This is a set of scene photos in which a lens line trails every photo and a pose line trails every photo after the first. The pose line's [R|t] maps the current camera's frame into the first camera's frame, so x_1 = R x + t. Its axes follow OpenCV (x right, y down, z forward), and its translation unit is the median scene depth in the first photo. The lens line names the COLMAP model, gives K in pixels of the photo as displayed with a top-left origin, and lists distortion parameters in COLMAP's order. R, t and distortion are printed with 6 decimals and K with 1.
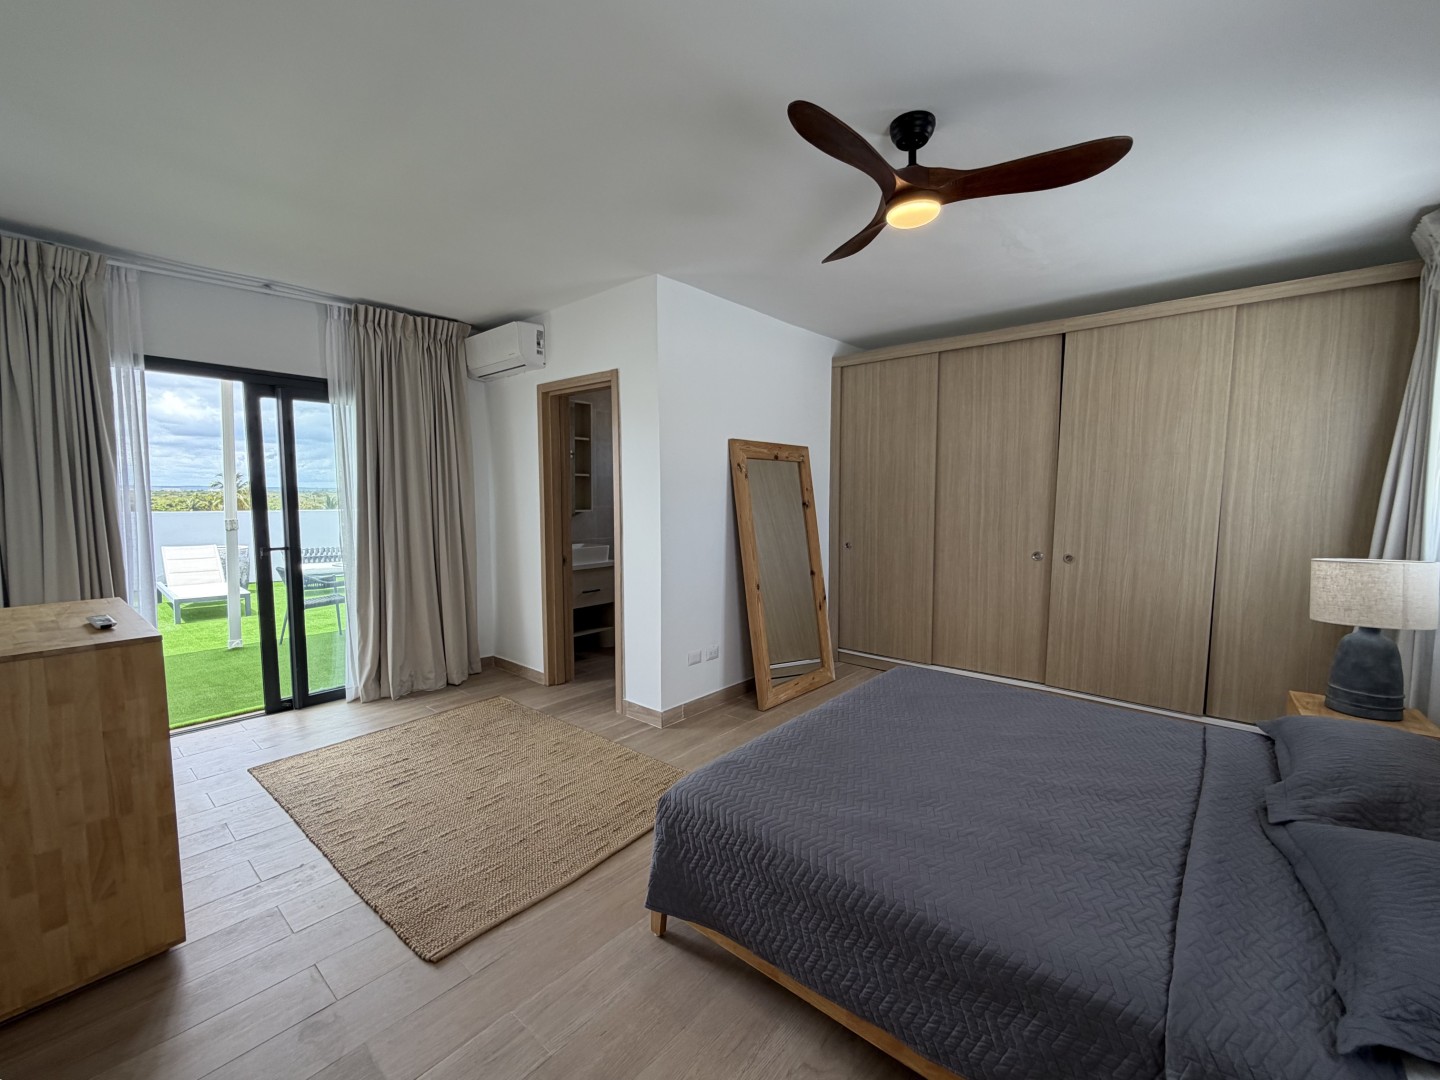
lens RADIAL K [[611.2, 0, 711.5], [0, 611.2, 542.6], [0, 0, 1]] dist [-0.001036, 0.000174]
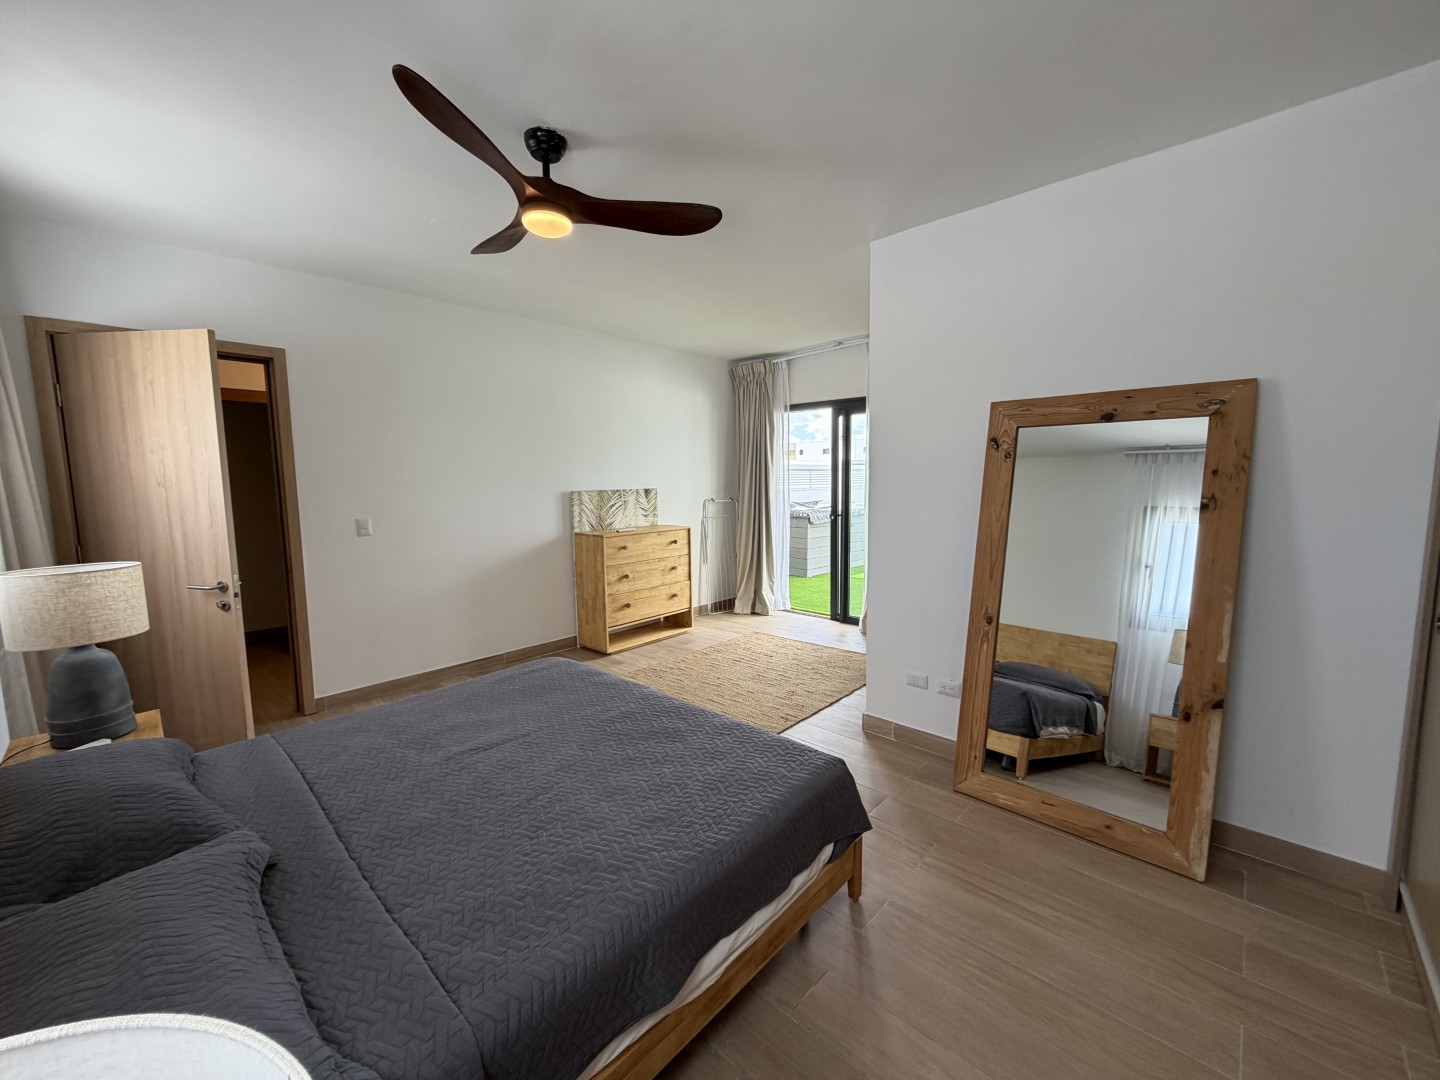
lens RADIAL K [[576.7, 0, 715.6], [0, 576.7, 541.0], [0, 0, 1]] dist [-0.000461, 0.000395]
pose [[-0.044085, 0.110730, -0.992872, 0.860279], [-0.069157, 0.991116, 0.113604, -0.078758], [0.996631, 0.073672, -0.036035, 0.858184]]
